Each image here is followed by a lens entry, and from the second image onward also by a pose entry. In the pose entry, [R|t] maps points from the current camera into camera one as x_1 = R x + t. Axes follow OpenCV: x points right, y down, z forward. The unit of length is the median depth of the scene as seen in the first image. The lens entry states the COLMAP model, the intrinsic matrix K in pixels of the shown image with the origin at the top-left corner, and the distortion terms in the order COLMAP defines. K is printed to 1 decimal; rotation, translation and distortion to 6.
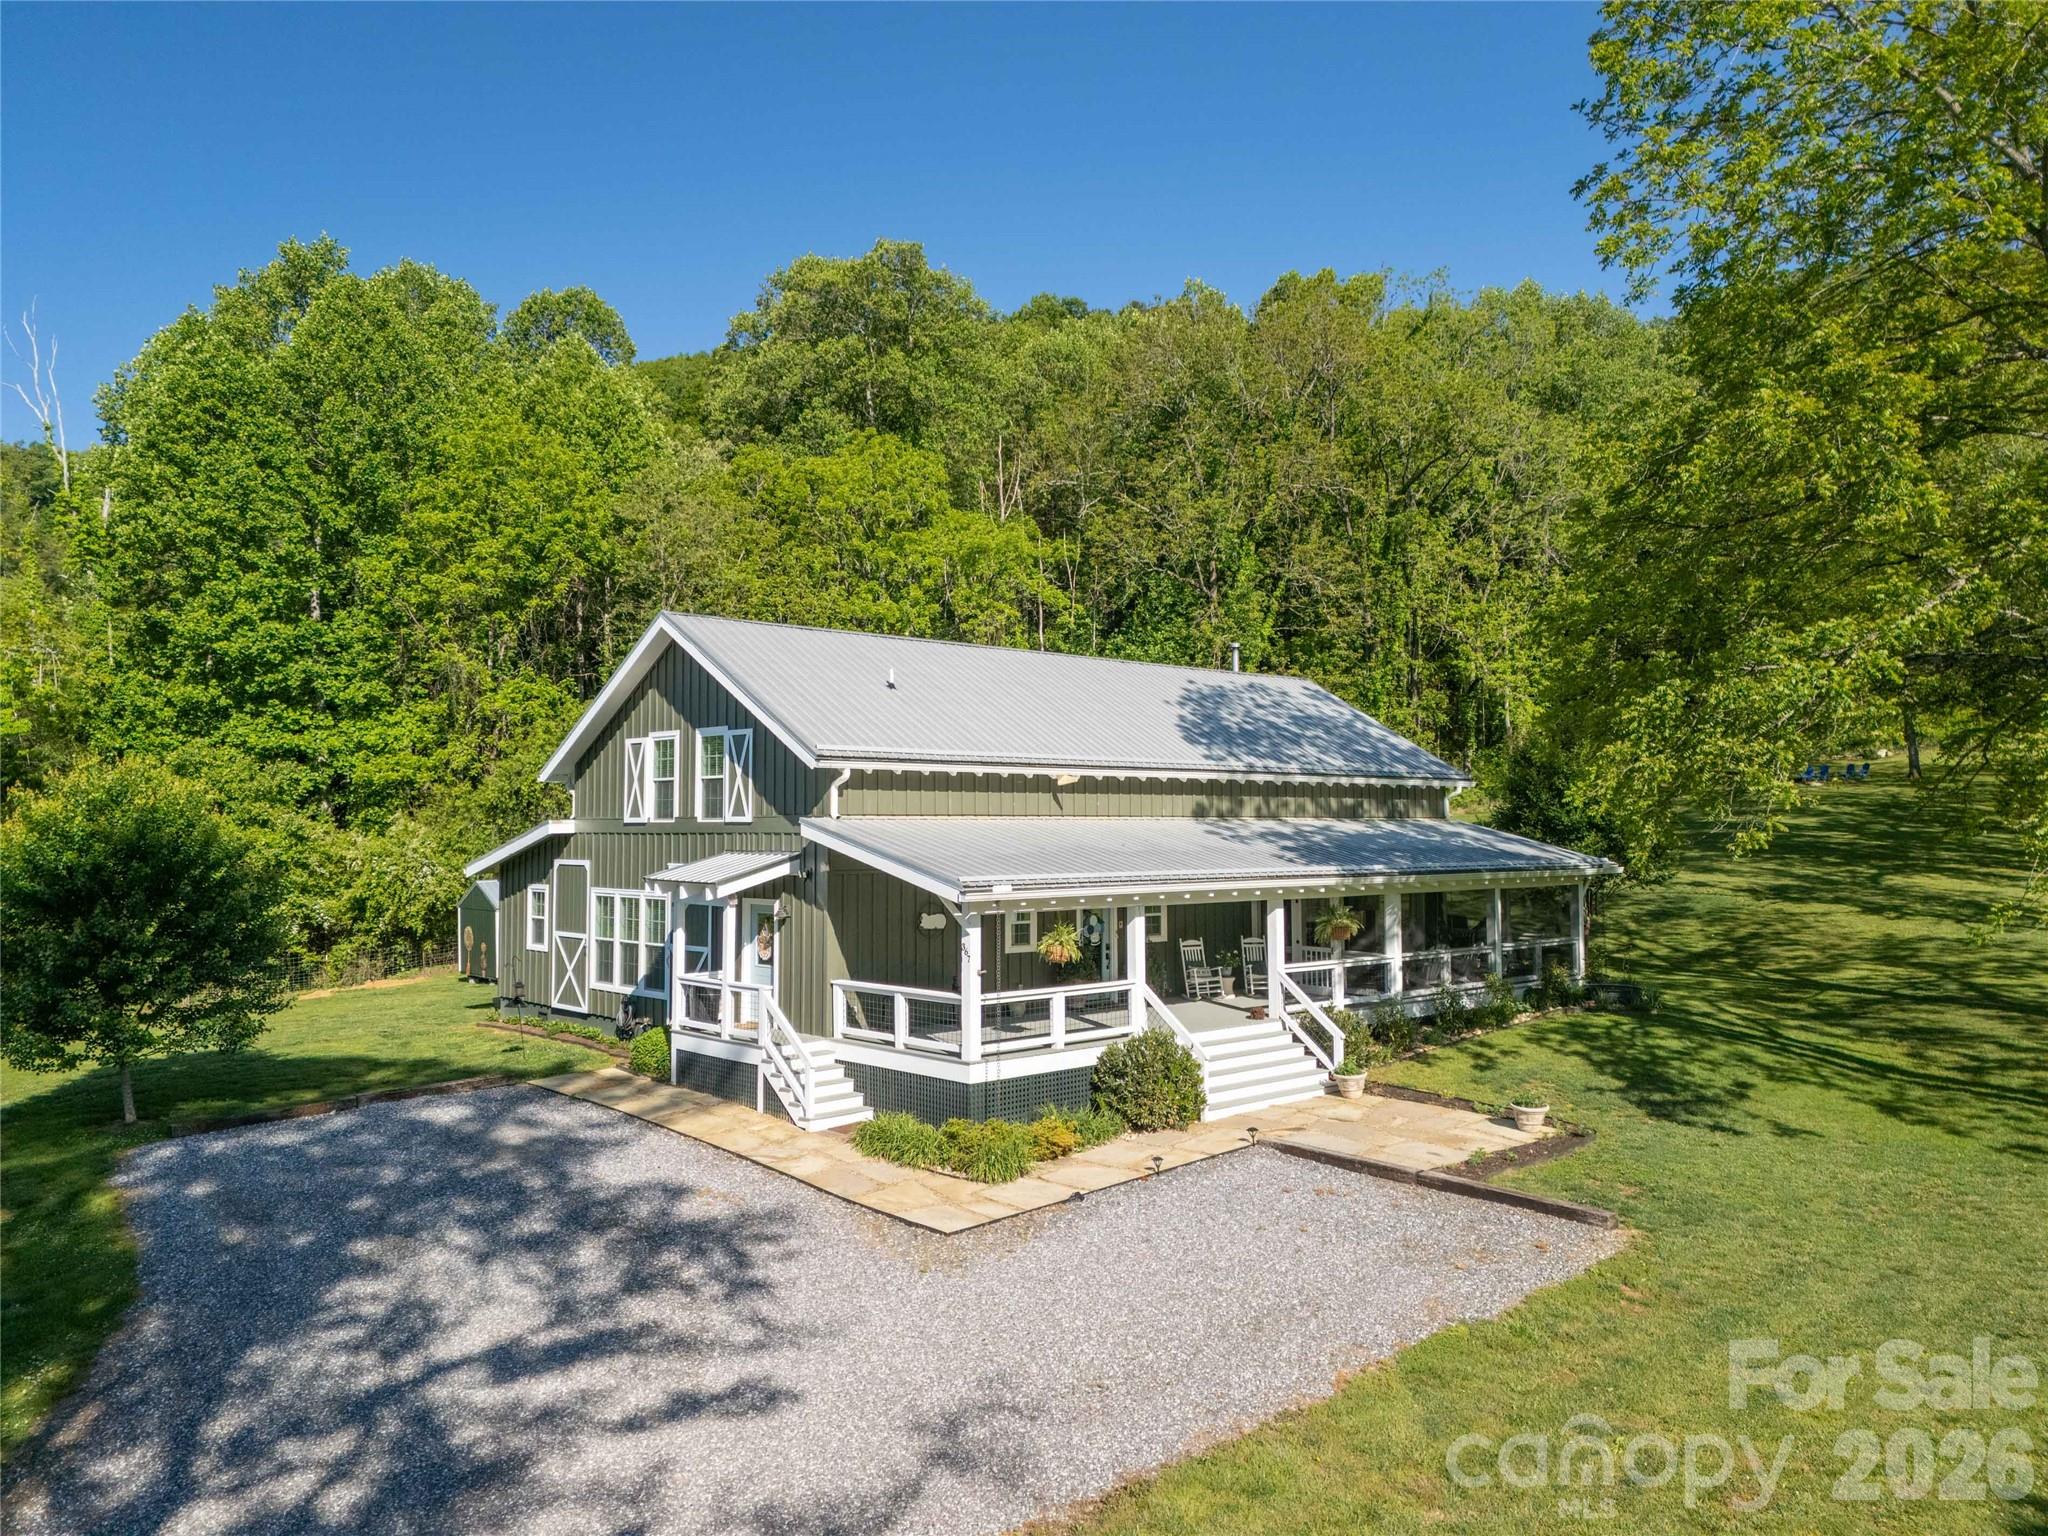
lens RADIAL K [[1471.8, 0, 1039.1], [0, 1471.8, 750.8], [0, 0, 1]] dist [0.009630, -0.003570]
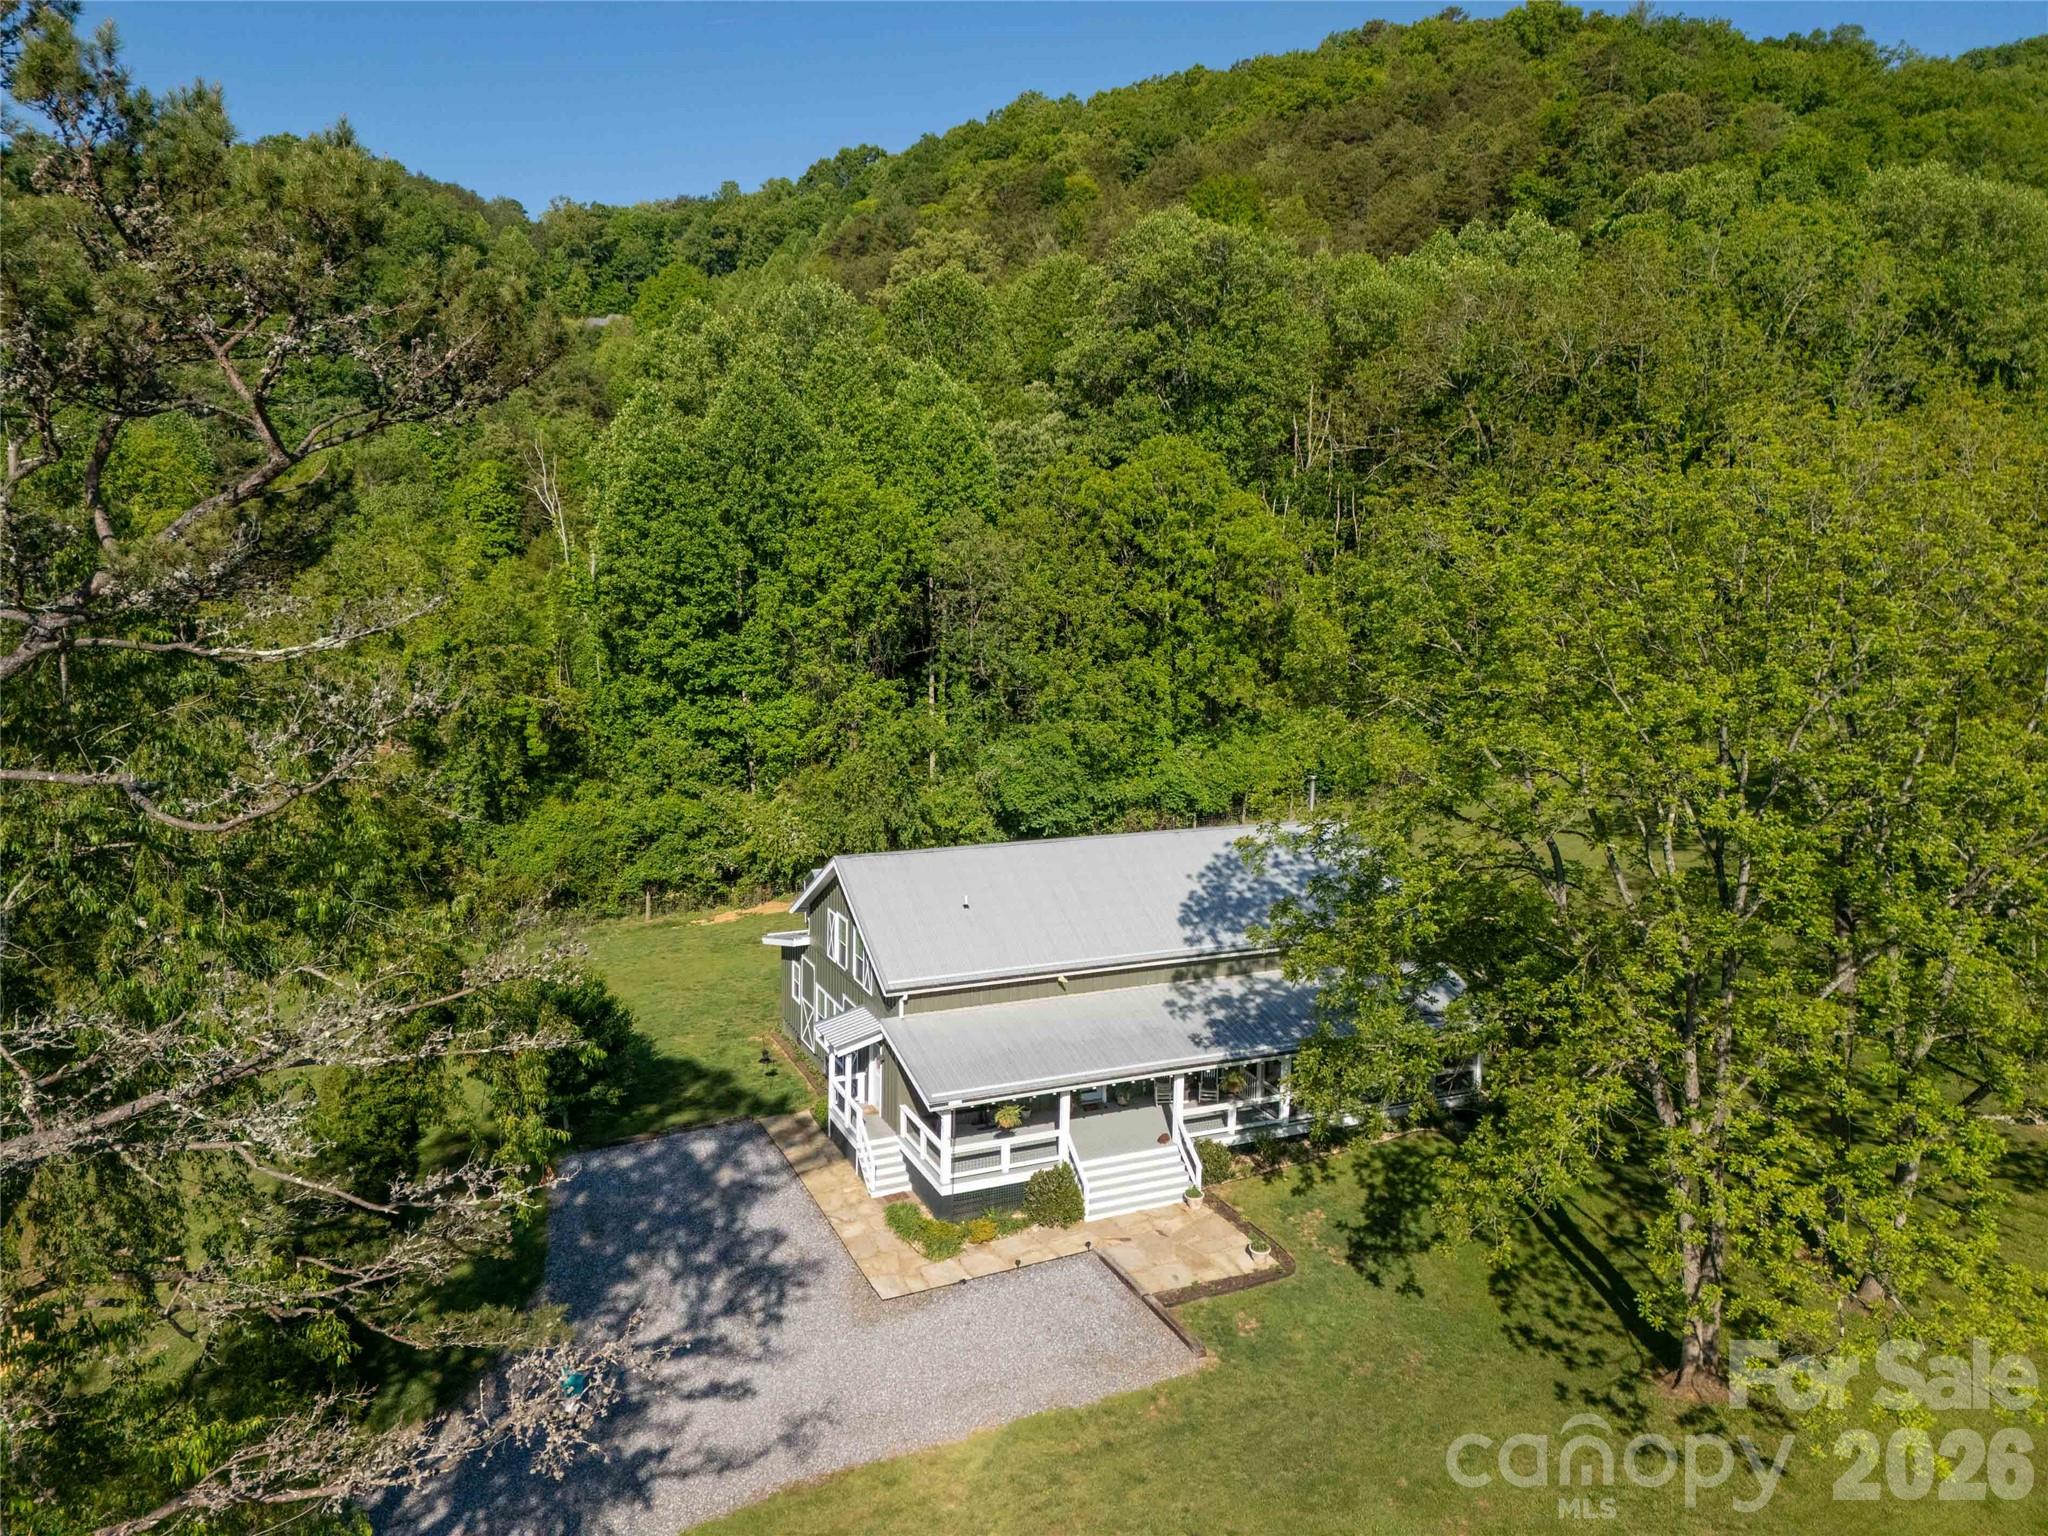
lens RADIAL K [[1474.0, 0, 1052.6], [0, 1474.0, 763.1], [0, 0, 1]] dist [0.010768, 0.002079]
pose [[0.949349, 0.079430, -0.304018, 0.518437], [-0.014453, 0.977537, 0.210267, -0.594828], [0.313890, -0.195223, 0.929172, -0.493906]]
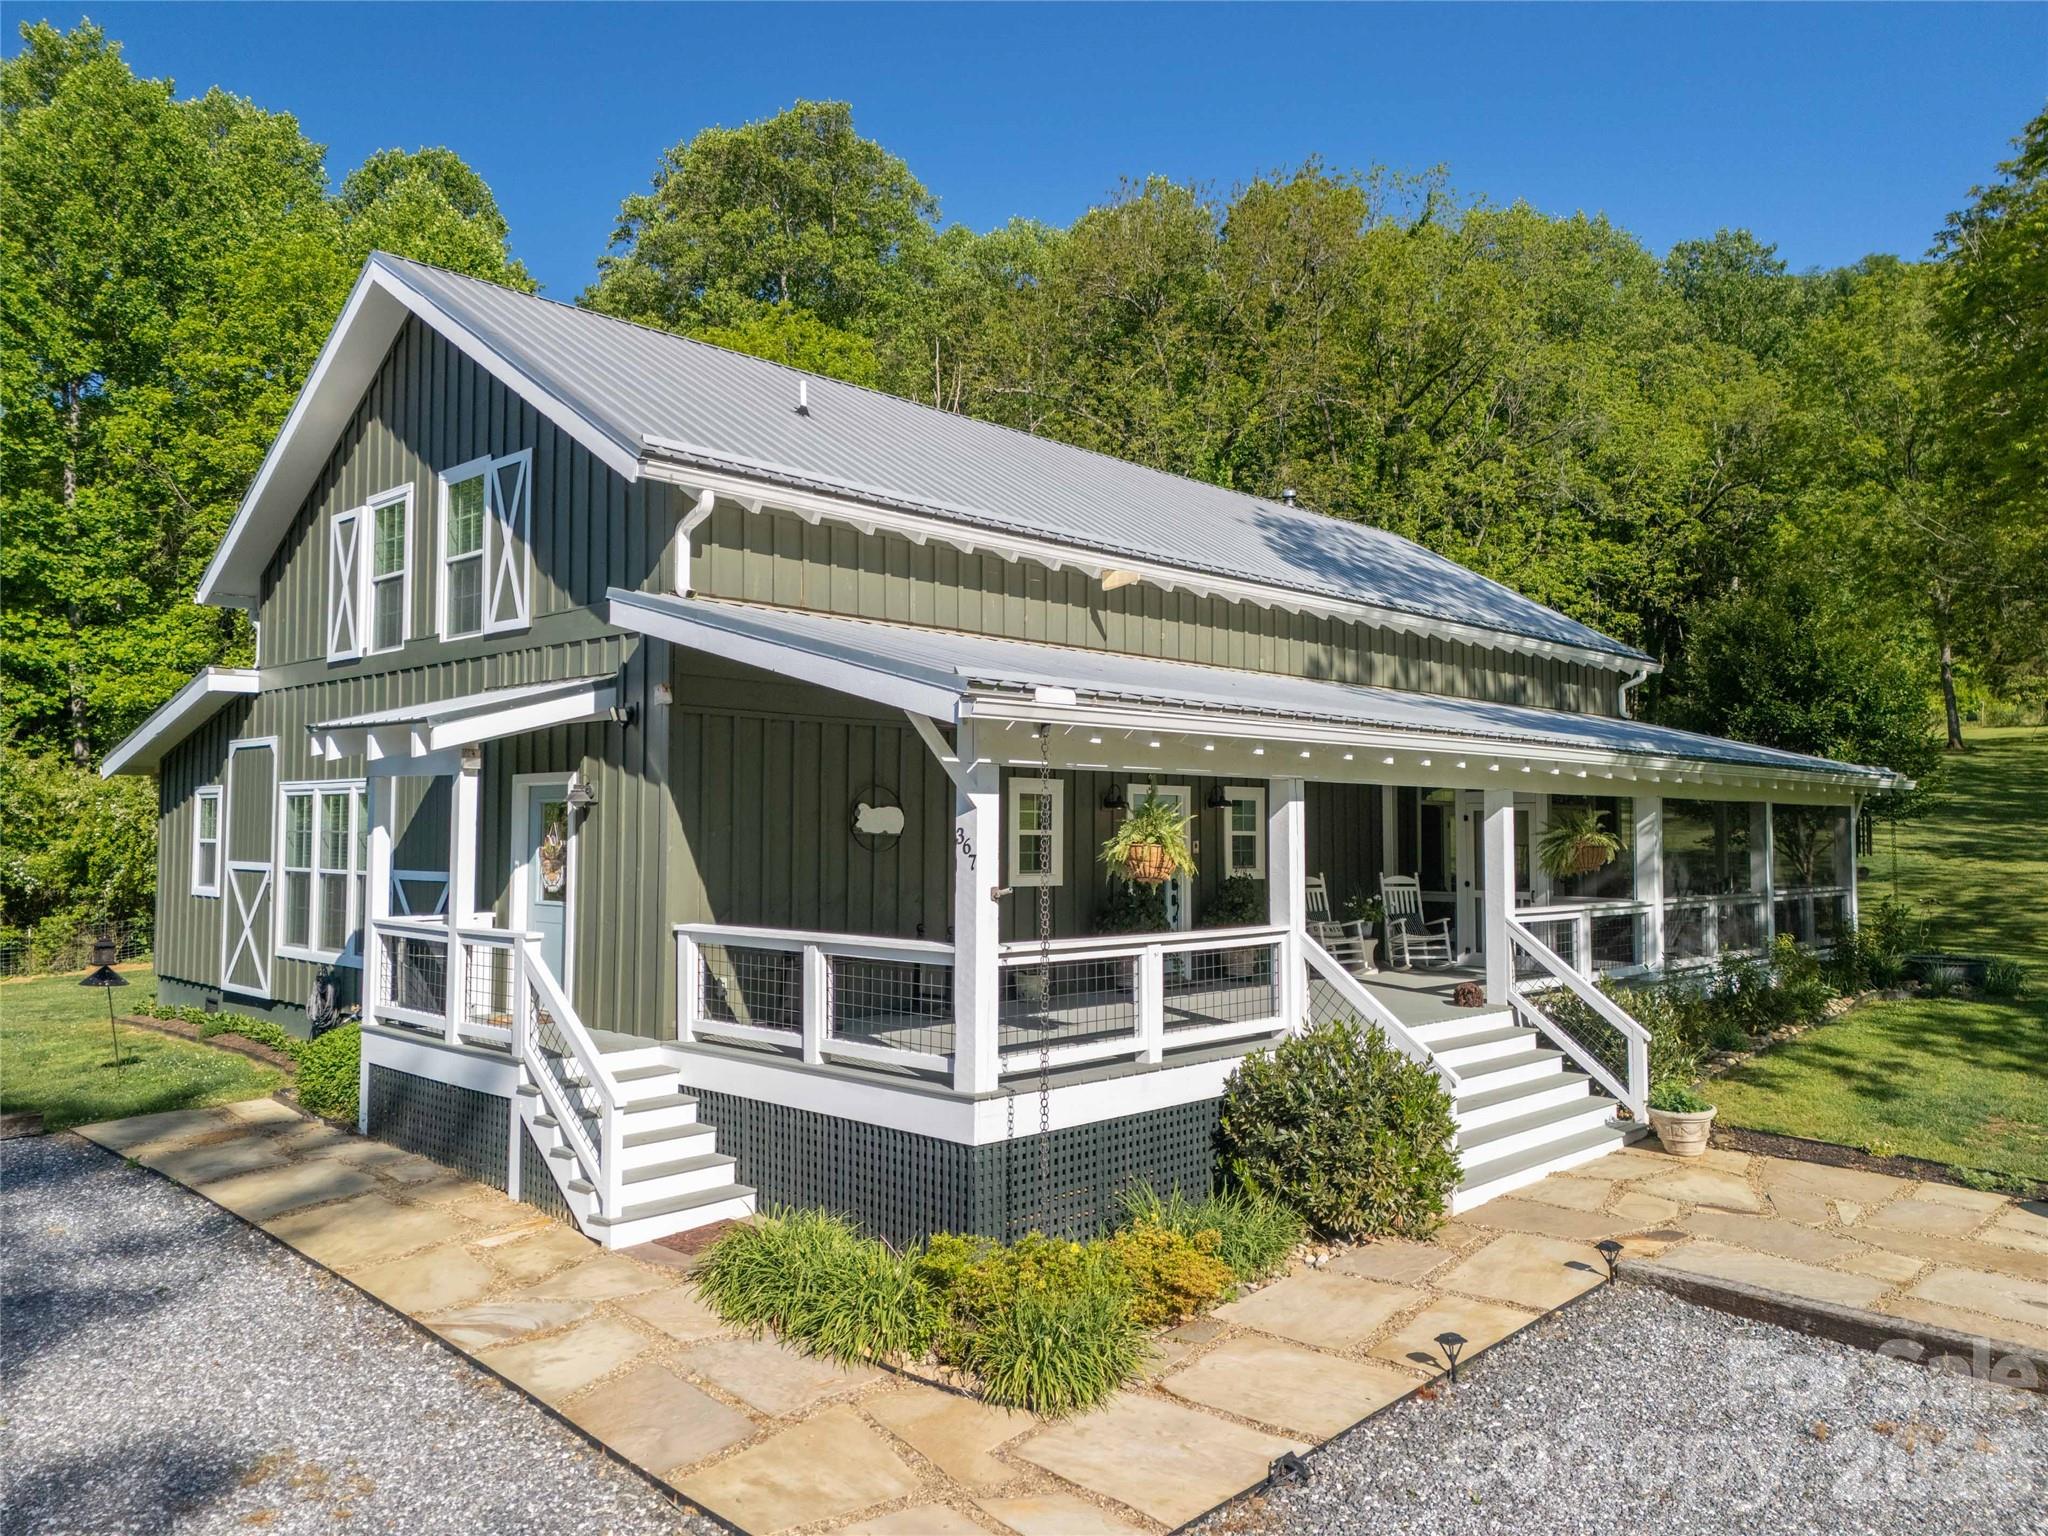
lens RADIAL K [[1492.0, 0, 1024.0], [0, 1492.0, 768.0], [0, 0, 1]] dist [0.006383, -0.005196]
pose [[0.999089, 0.006775, 0.042136, -0.043414], [-0.007228, 0.999918, 0.010594, 0.092259], [-0.042060, -0.010889, 0.999056, 0.471125]]
